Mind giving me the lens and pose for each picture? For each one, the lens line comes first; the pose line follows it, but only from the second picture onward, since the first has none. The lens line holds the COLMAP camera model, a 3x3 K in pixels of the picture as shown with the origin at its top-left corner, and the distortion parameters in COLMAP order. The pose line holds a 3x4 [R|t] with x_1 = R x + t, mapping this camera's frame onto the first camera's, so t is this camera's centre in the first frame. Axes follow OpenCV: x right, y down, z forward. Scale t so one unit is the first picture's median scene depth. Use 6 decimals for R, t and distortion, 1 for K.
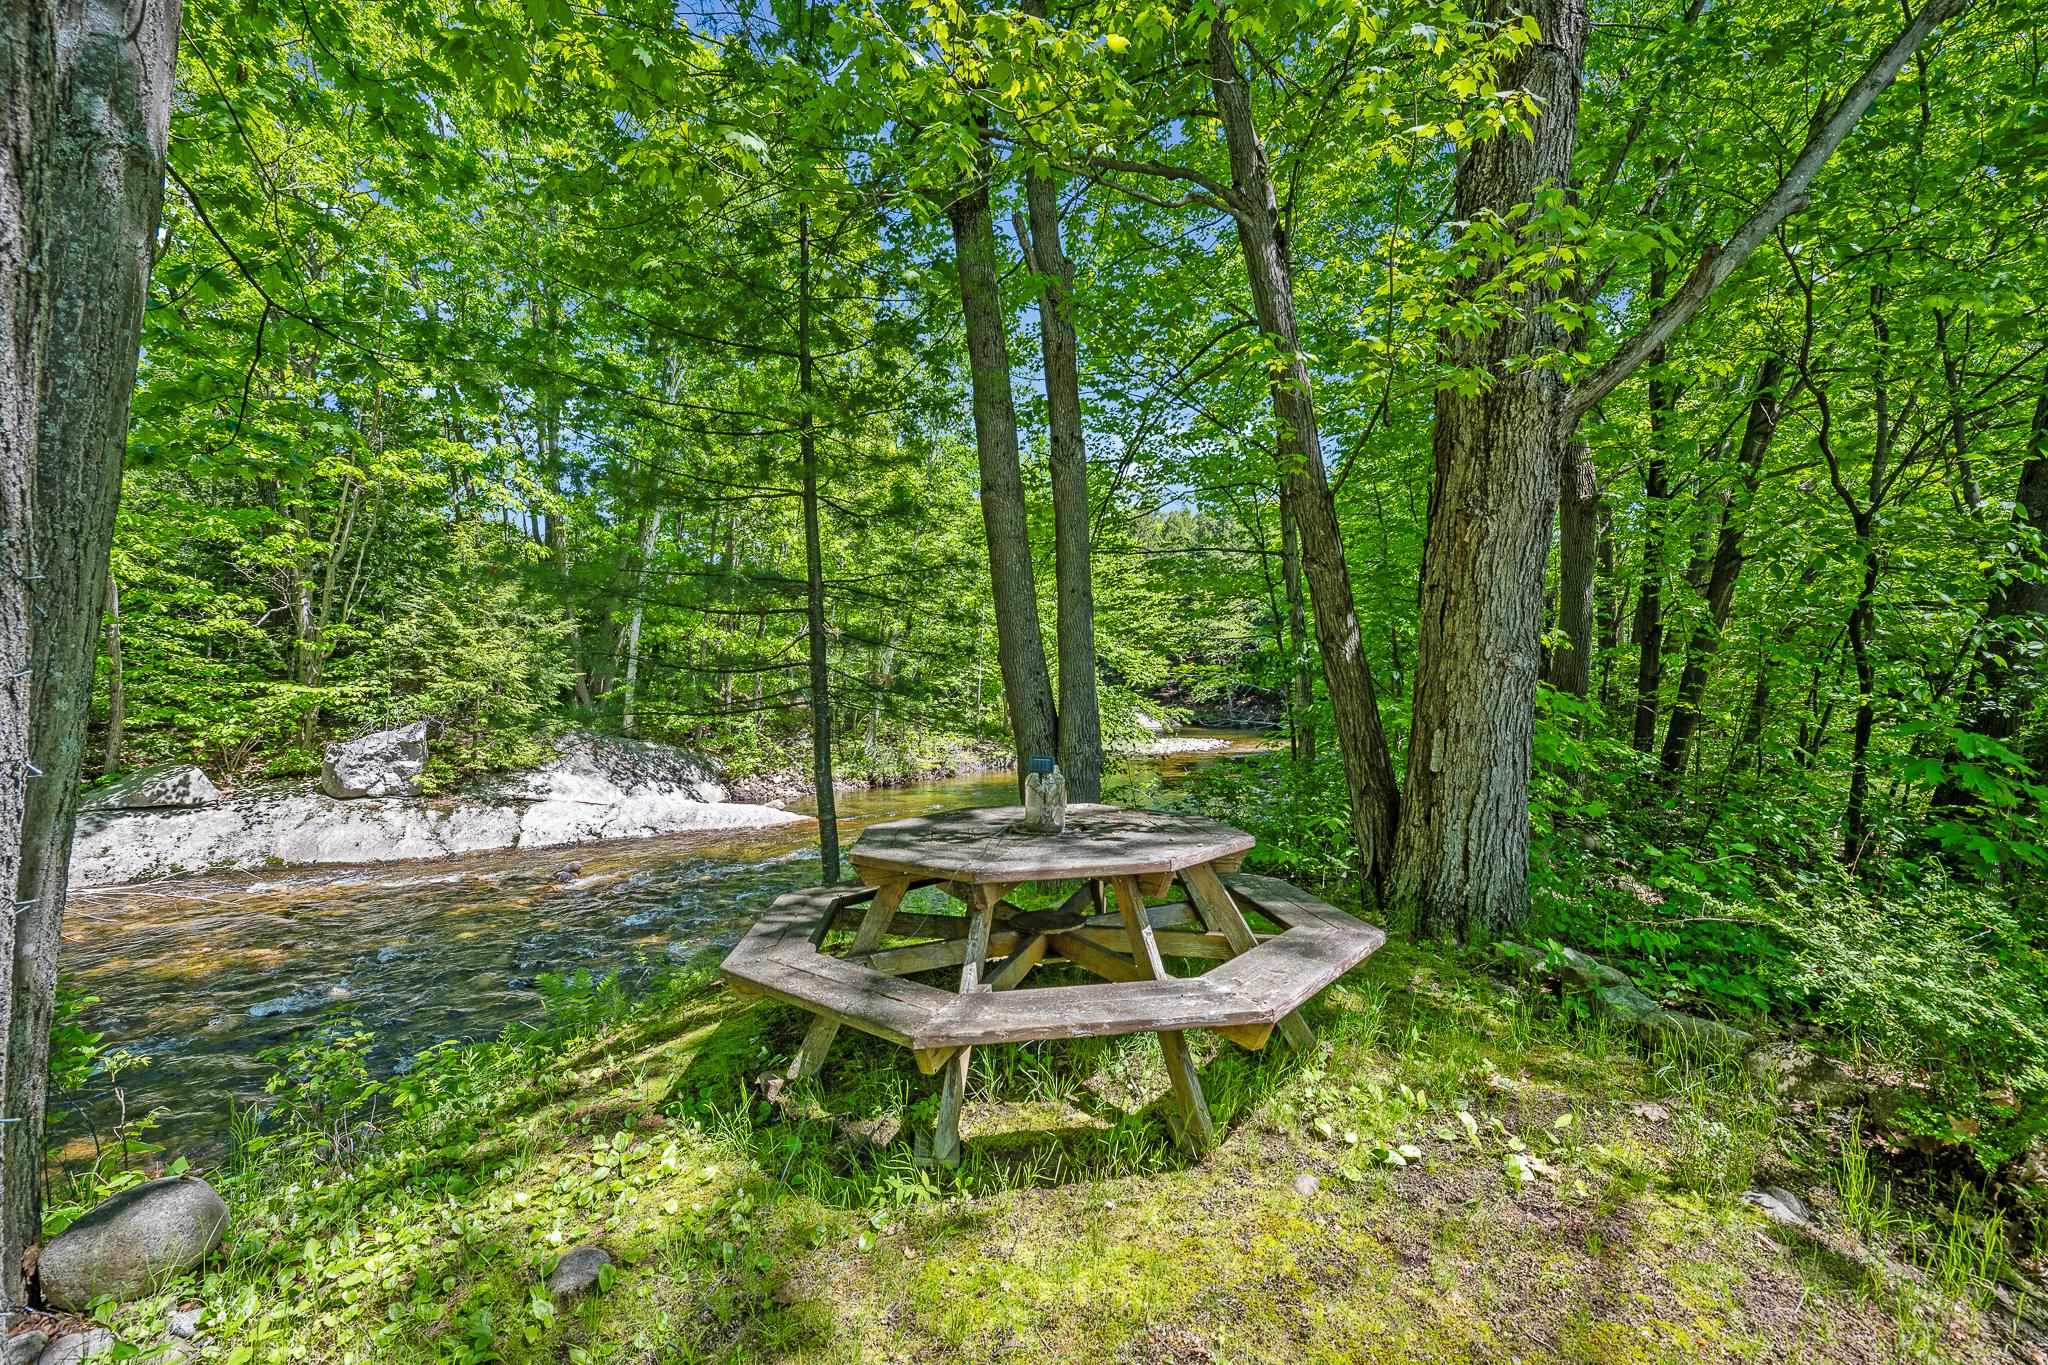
lens RADIAL K [[825.1, 0, 1027.0], [0, 825.1, 693.0], [0, 0, 1]] dist [-0.003413, 0.000110]
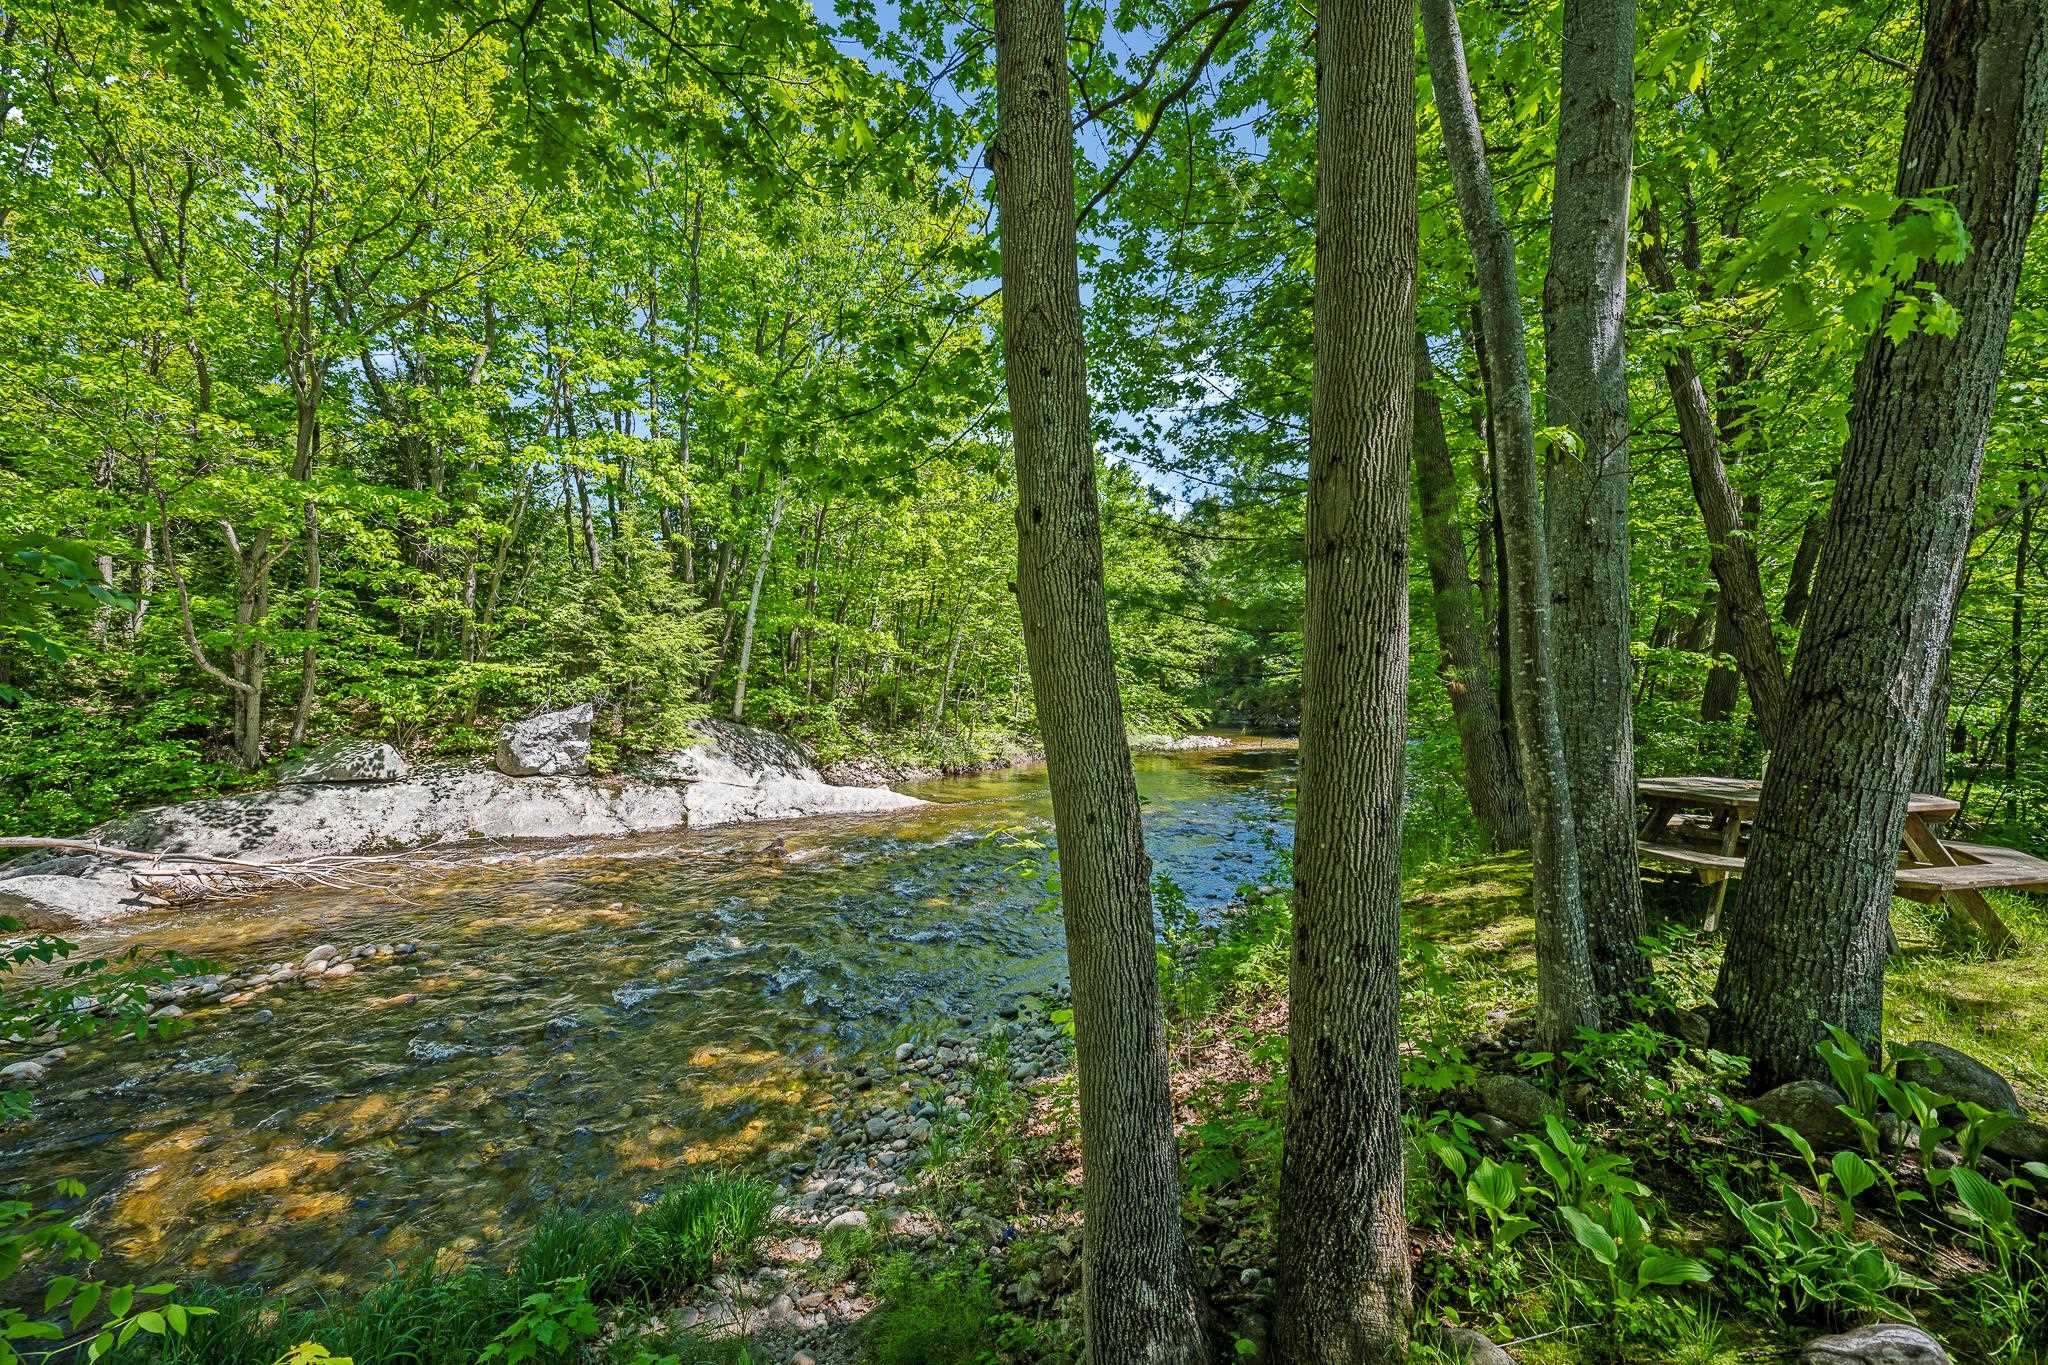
lens RADIAL K [[825.1, 0, 1019.7], [0, 825.1, 680.9], [0, 0, 1]] dist [-0.003413, 0.000110]
pose [[0.995369, 0.028301, 0.091870, -0.298768], [-0.027531, 0.999574, -0.009637, 0.001998], [-0.092104, 0.007063, 0.995724, -0.084432]]
